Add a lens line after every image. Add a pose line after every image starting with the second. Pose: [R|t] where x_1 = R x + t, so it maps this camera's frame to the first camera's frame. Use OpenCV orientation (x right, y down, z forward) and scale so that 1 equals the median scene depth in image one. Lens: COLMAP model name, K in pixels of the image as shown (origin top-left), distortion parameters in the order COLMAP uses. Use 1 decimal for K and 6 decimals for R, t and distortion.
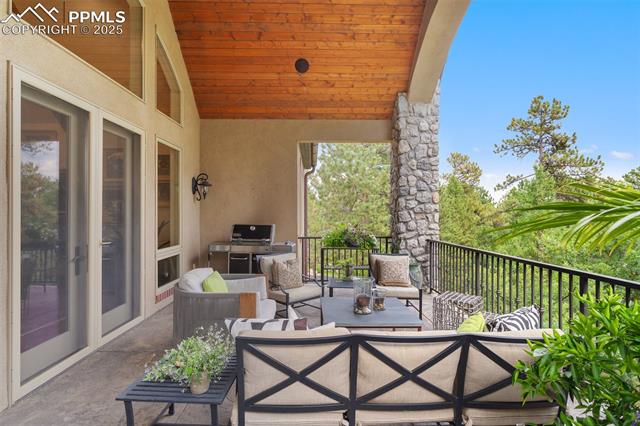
lens RADIAL K [[352.0, 0, 320.0], [0, 352.0, 213.0], [0, 0, 1]] dist [0.000000, -0.000037]
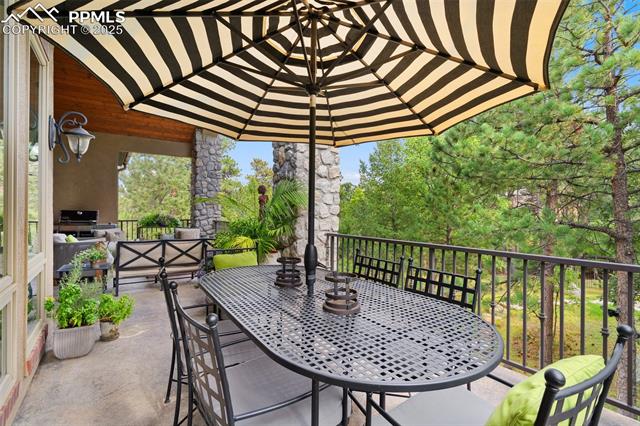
lens RADIAL K [[301.1, 0, 319.9], [0, 301.1, 209.9], [0, 0, 1]] dist [0.001631, 0.000422]
pose [[0.838403, 0.007893, 0.544993, -0.044778], [-0.011852, 0.999923, 0.003751, 0.014960], [-0.544921, -0.009604, 0.838432, -0.441625]]
